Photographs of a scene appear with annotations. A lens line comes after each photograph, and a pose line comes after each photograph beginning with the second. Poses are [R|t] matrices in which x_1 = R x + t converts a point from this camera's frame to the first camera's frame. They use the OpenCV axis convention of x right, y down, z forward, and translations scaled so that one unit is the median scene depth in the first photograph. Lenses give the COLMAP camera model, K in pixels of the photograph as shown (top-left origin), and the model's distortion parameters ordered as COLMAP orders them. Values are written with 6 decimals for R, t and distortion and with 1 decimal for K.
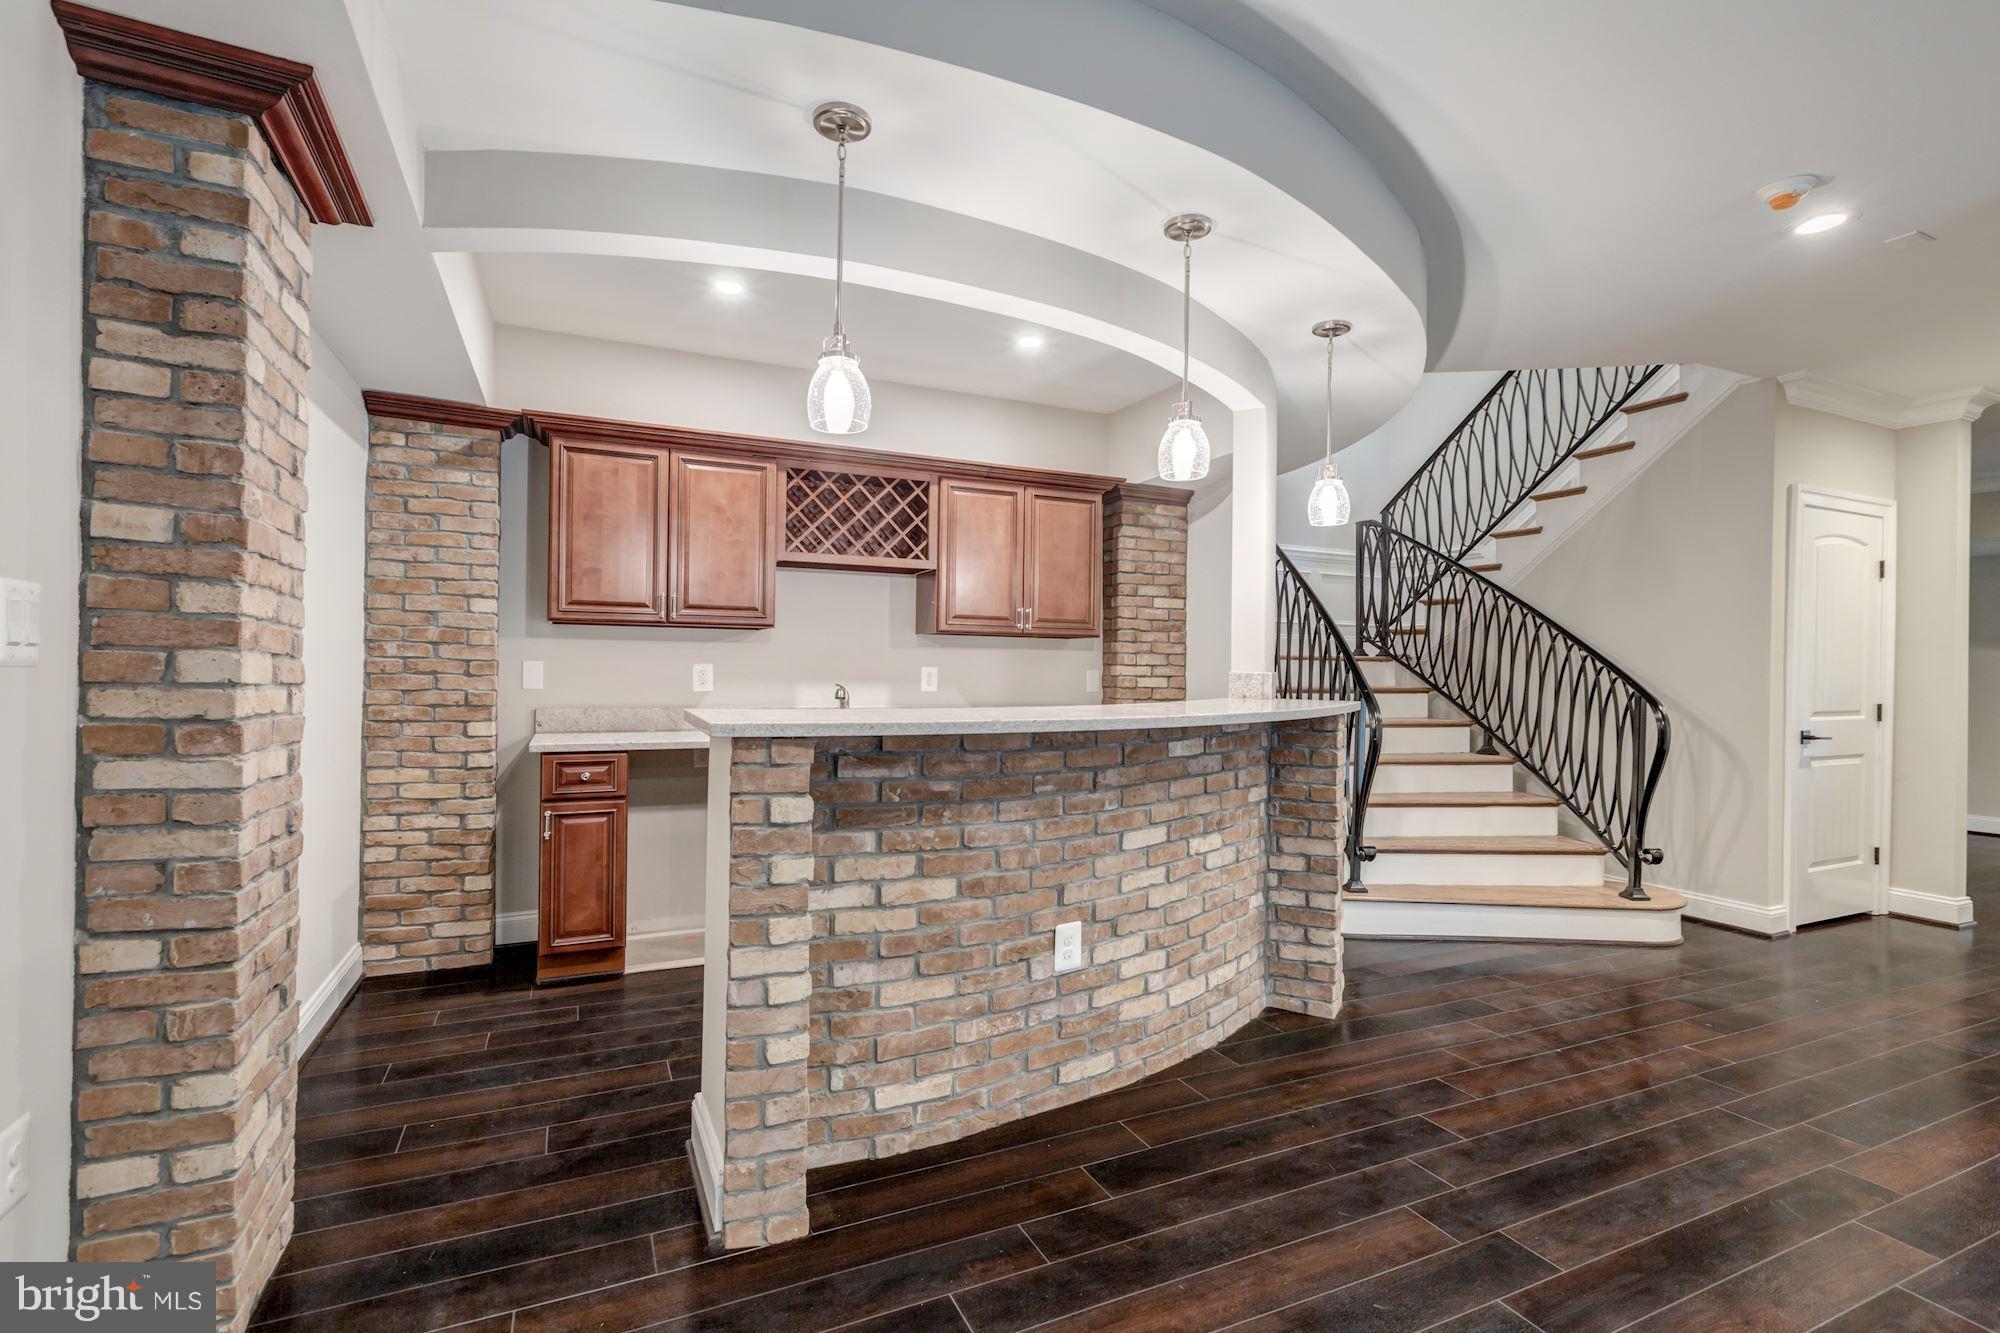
lens RADIAL K [[917.4, 0, 992.9], [0, 917.4, 669.3], [0, 0, 1]] dist [0.003048, -0.000074]
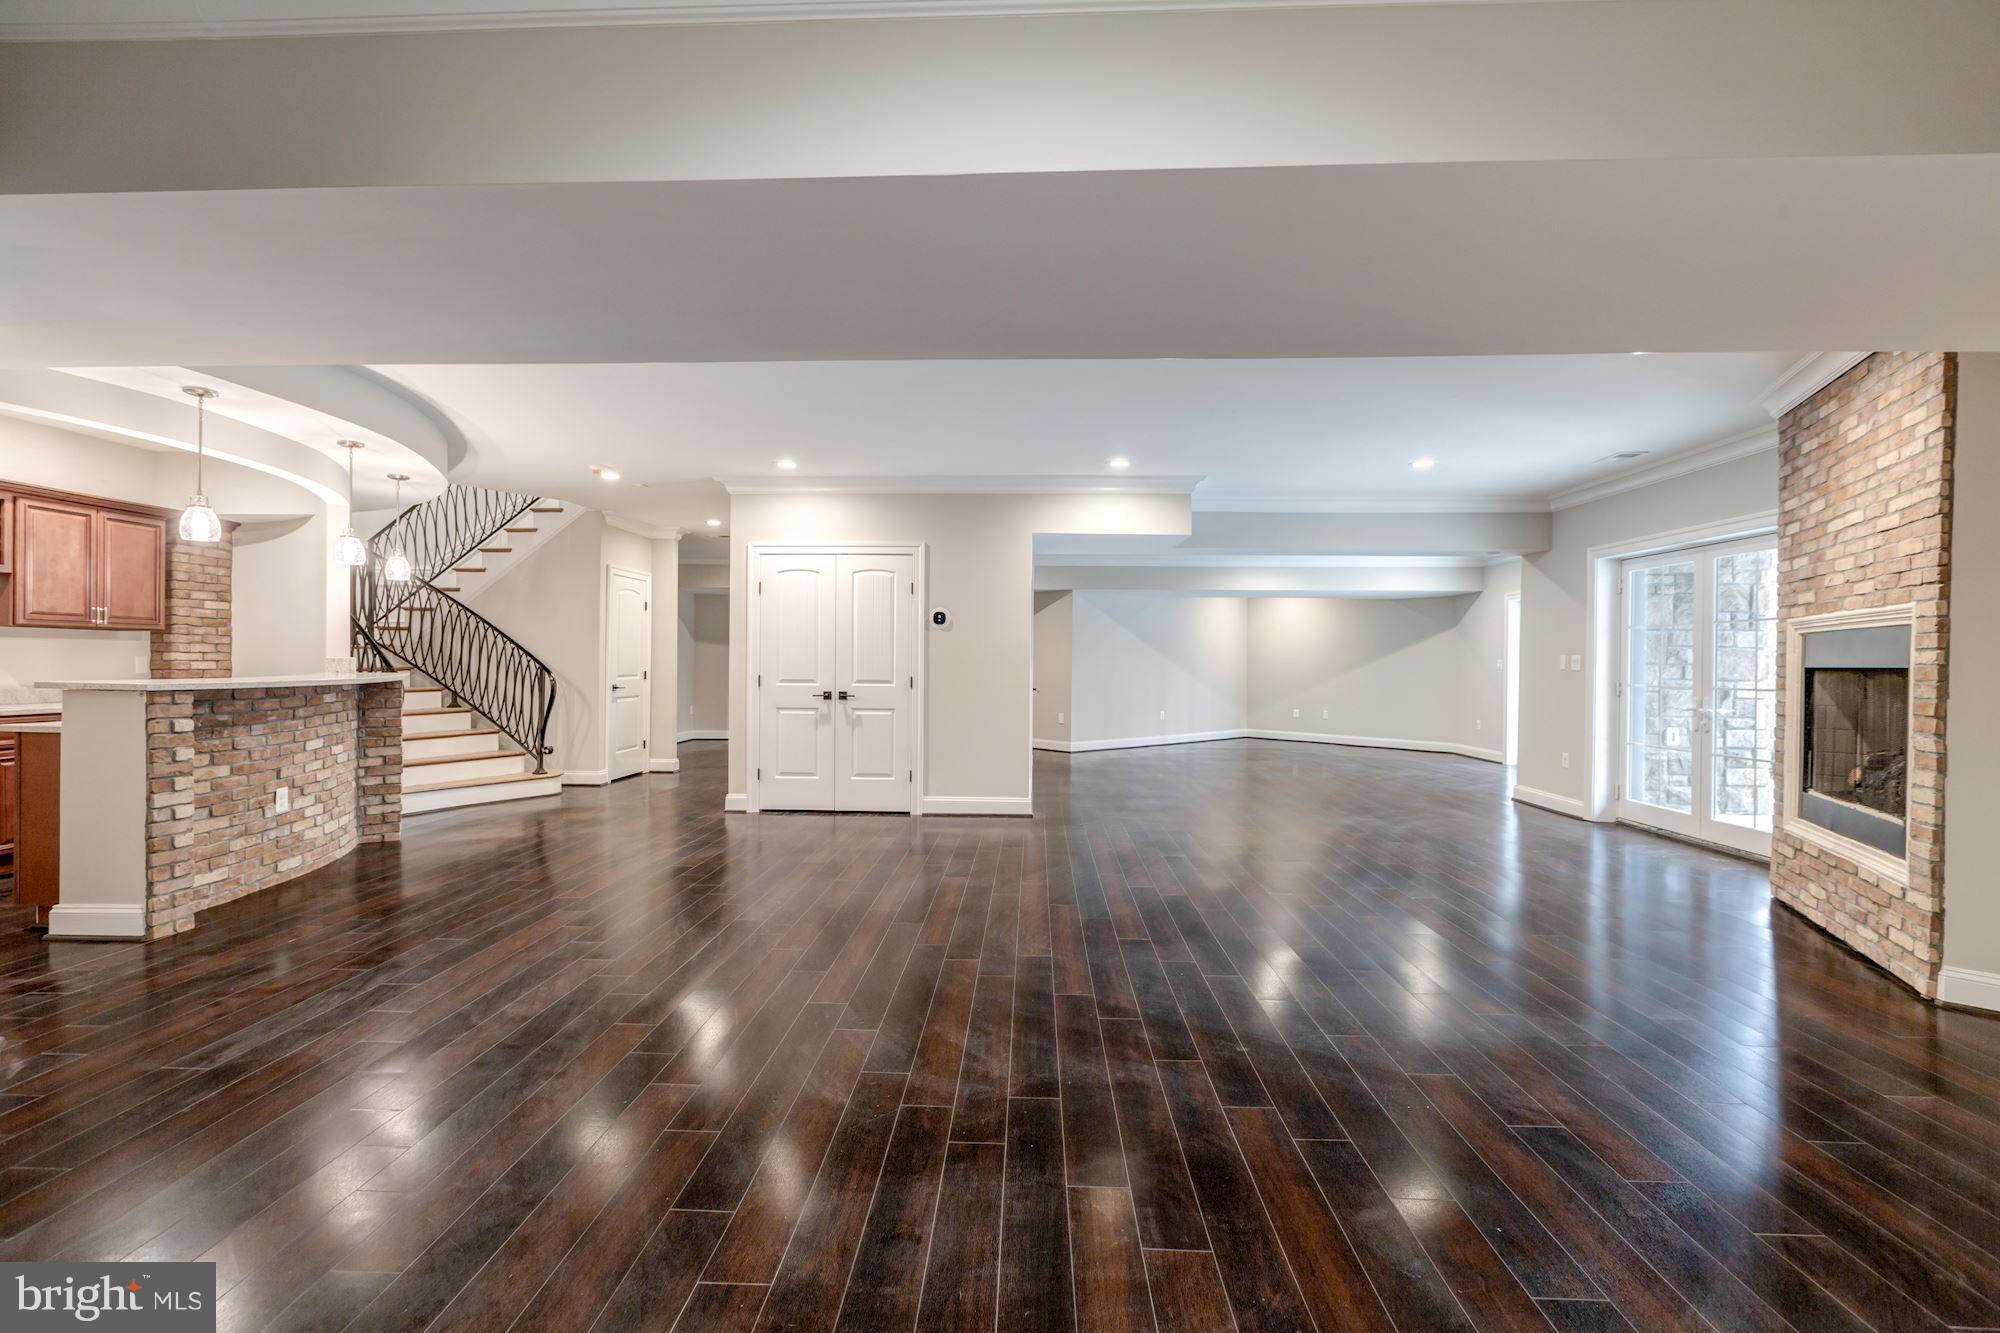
lens RADIAL K [[917.4, 0, 995.7], [0, 917.4, 662.3], [0, 0, 1]] dist [0.003048, -0.000074]
pose [[0.464551, -0.010188, 0.885488, -0.532294], [-0.000120, 0.999933, 0.011568, -0.006084], [-0.885547, -0.005480, 0.464518, -0.702249]]
